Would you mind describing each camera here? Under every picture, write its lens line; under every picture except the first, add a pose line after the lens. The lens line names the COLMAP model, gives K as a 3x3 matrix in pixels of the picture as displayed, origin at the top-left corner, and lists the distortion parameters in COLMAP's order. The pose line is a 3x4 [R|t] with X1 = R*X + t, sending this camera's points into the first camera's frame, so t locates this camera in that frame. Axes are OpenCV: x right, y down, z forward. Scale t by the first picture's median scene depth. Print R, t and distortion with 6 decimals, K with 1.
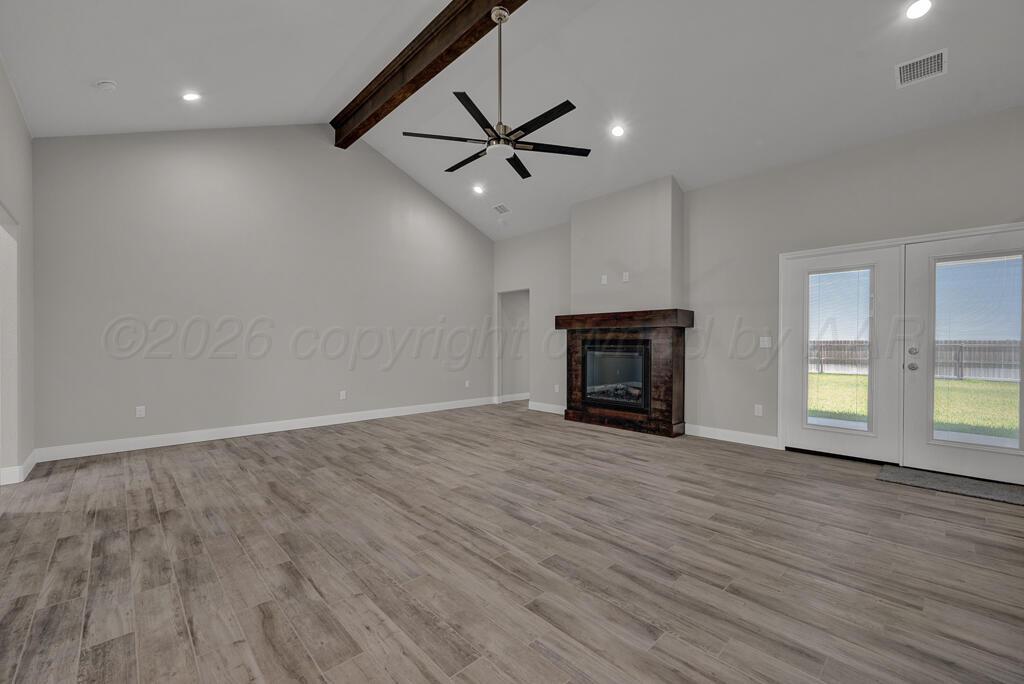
lens RADIAL K [[440.5, 0, 518.6], [0, 440.5, 345.5], [0, 0, 1]] dist [0.011986, -0.000096]
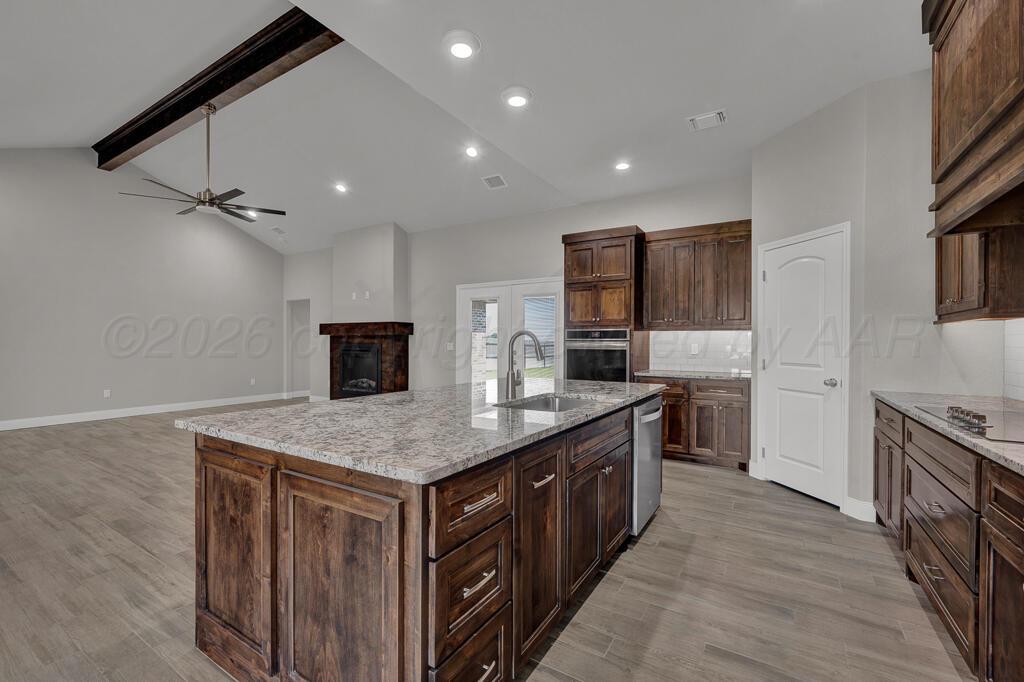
lens RADIAL K [[448.5, 0, 526.1], [0, 448.5, 345.6], [0, 0, 1]] dist [-0.000847, 0.000176]
pose [[0.965464, -0.001884, 0.260531, 0.333127], [0.001095, 0.999994, 0.003173, -0.011546], [-0.260536, -0.002778, 0.965460, -0.368727]]
